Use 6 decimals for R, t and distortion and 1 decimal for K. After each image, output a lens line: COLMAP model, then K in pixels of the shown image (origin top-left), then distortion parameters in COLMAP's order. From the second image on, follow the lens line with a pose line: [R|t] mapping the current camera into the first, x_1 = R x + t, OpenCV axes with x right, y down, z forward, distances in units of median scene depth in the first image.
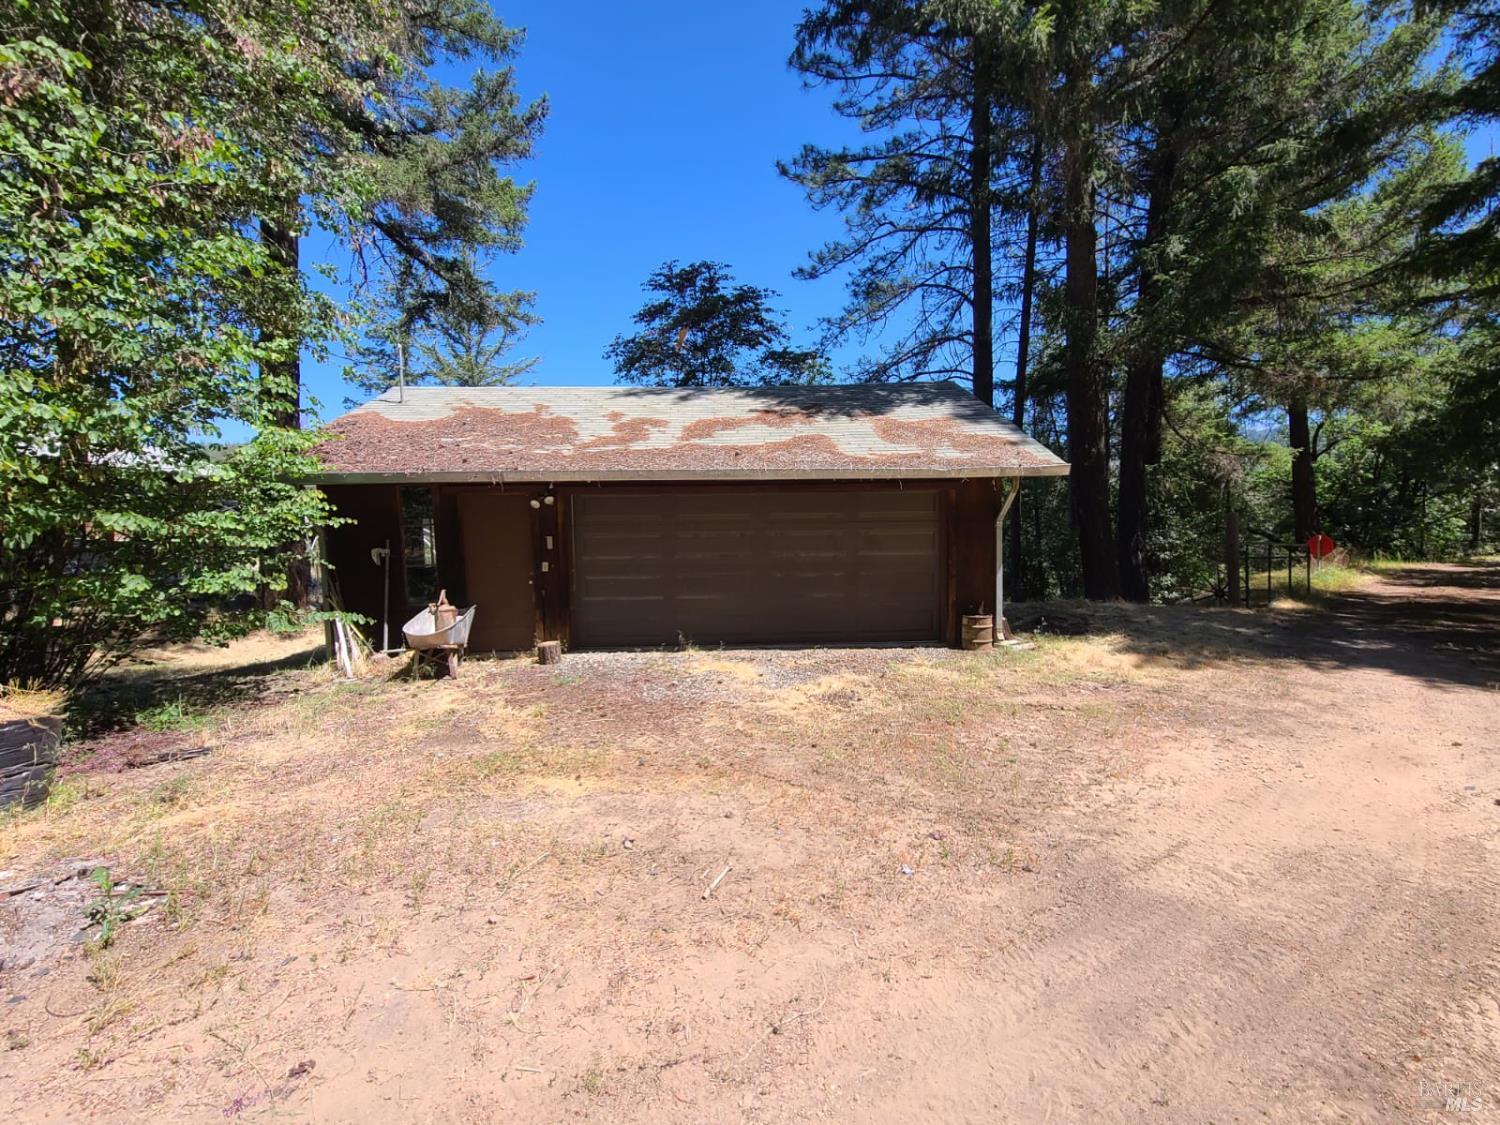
lens RADIAL K [[616.6, 0, 753.0], [0, 616.6, 564.4], [0, 0, 1]] dist [-0.000610, -0.000784]
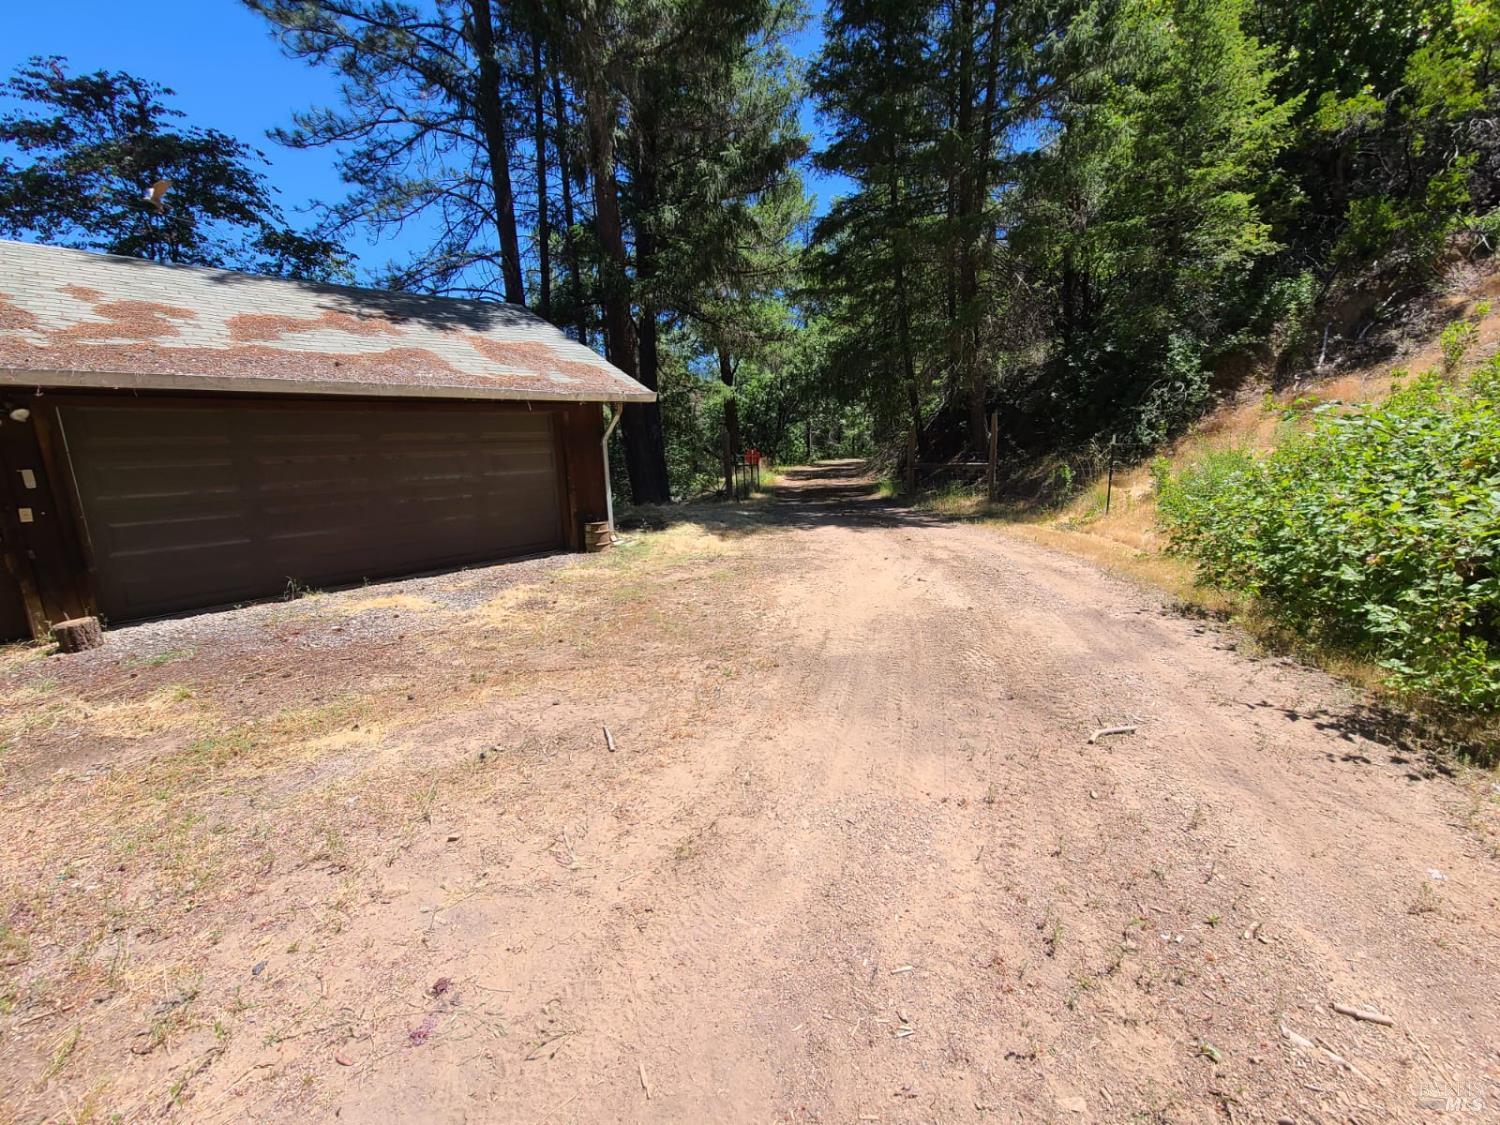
lens RADIAL K [[609.6, 0, 704.9], [0, 609.6, 546.7], [0, 0, 1]] dist [0.025312, -0.011504]
pose [[0.744633, -0.125536, 0.655562, -0.211234], [0.063808, 0.991044, 0.117301, 0.005561], [-0.664417, -0.045516, 0.745975, 0.002853]]
